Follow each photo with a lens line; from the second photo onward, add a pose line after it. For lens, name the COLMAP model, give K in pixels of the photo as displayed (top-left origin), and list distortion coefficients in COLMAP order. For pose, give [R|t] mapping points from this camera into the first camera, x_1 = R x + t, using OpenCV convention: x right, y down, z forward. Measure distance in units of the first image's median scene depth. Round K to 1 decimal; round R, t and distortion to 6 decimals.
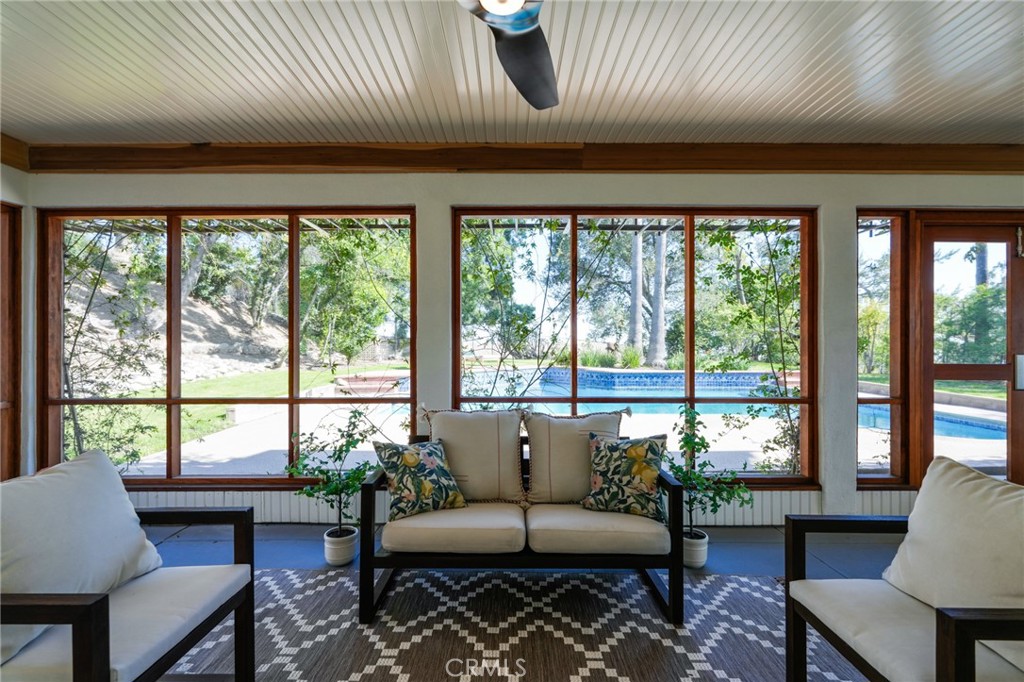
lens RADIAL K [[447.8, 0, 513.9], [0, 447.8, 341.8], [0, 0, 1]] dist [0.000203, 0.000186]
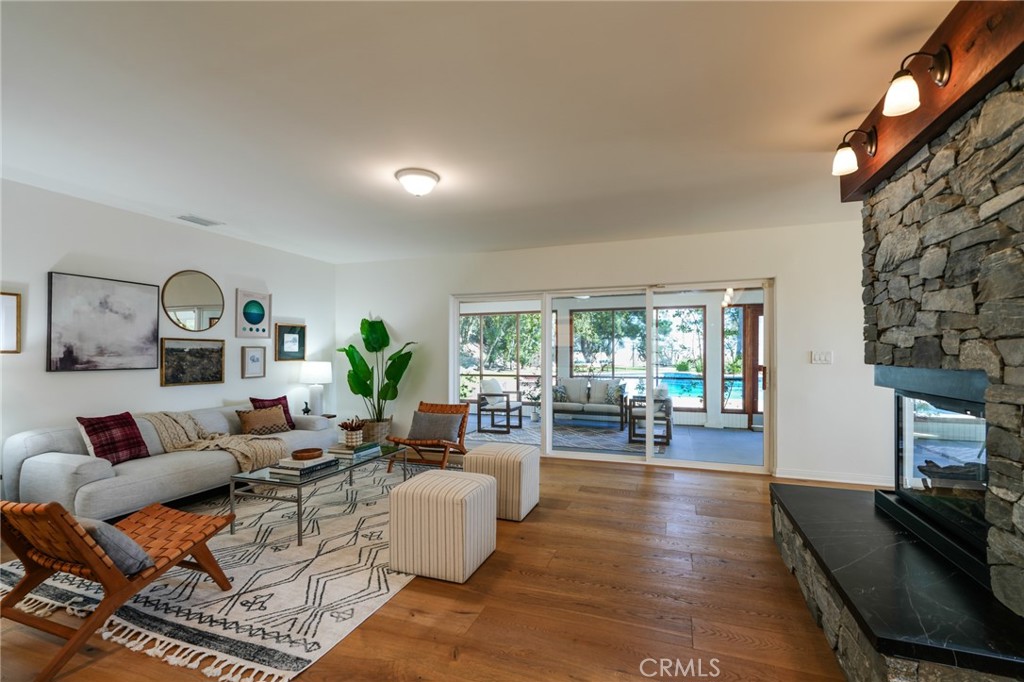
lens RADIAL K [[447.8, 0, 513.9], [0, 447.8, 341.8], [0, 0, 1]] dist [0.000203, 0.000186]
pose [[0.938756, -0.003655, -0.344564, 0.244789], [-0.004097, 0.999755, -0.021768, -0.011385], [0.344559, 0.021846, 0.938510, -0.862142]]
